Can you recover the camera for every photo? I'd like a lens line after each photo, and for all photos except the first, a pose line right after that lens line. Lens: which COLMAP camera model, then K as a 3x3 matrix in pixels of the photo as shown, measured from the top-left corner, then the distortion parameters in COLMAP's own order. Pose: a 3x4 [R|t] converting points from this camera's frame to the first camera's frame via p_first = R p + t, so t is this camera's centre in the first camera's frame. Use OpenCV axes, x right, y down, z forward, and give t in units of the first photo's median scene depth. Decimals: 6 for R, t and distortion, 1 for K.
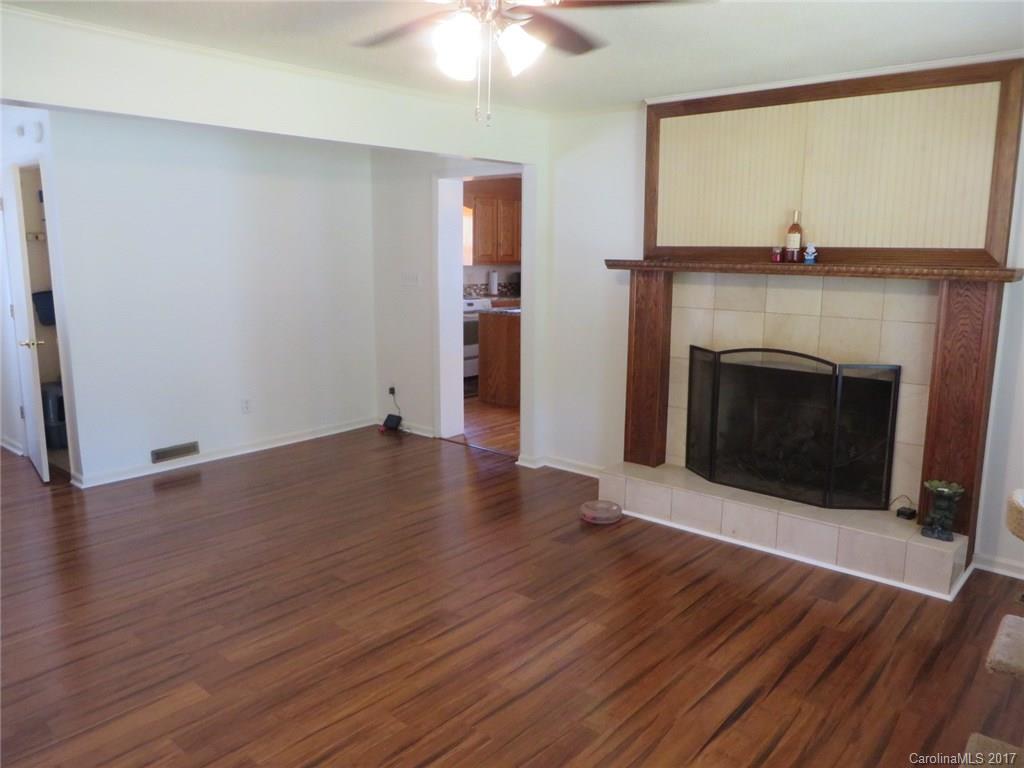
lens RADIAL K [[770.3, 0, 517.9], [0, 770.3, 380.3], [0, 0, 1]] dist [-0.007003, -0.003884]
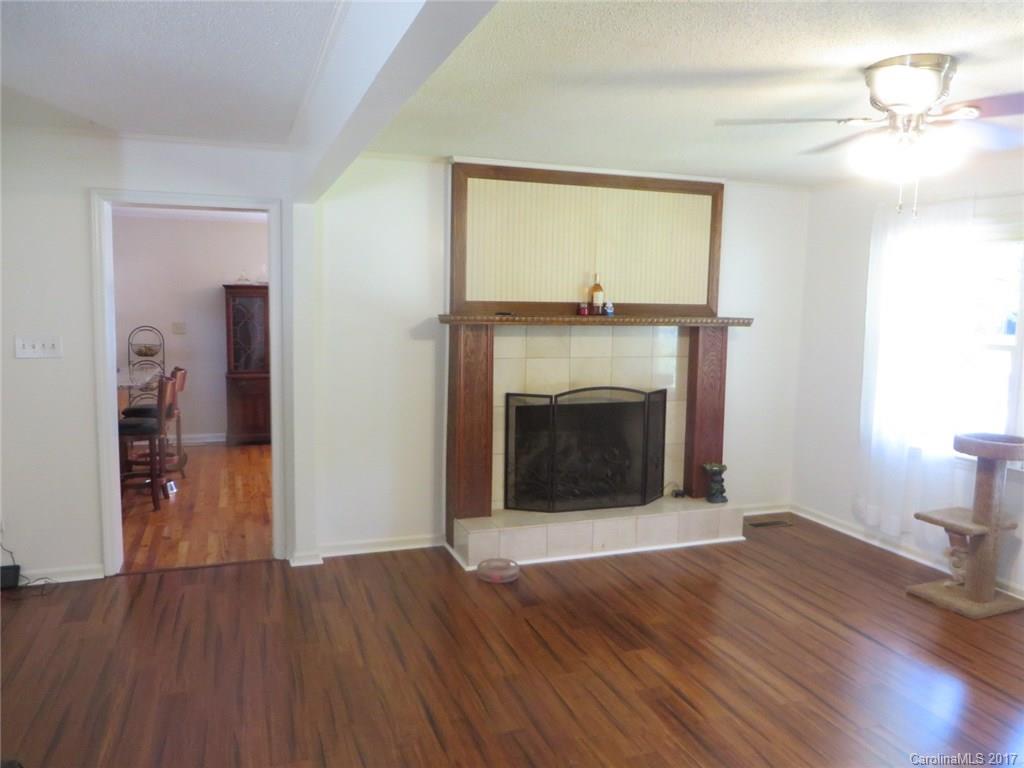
lens RADIAL K [[770.3, 0, 517.9], [0, 770.3, 380.3], [0, 0, 1]] dist [-0.007003, -0.003884]
pose [[0.488126, -0.091487, 0.867965, -0.747075], [0.138680, 0.989986, 0.026358, -0.096544], [-0.861685, 0.107503, 0.495925, 0.492812]]
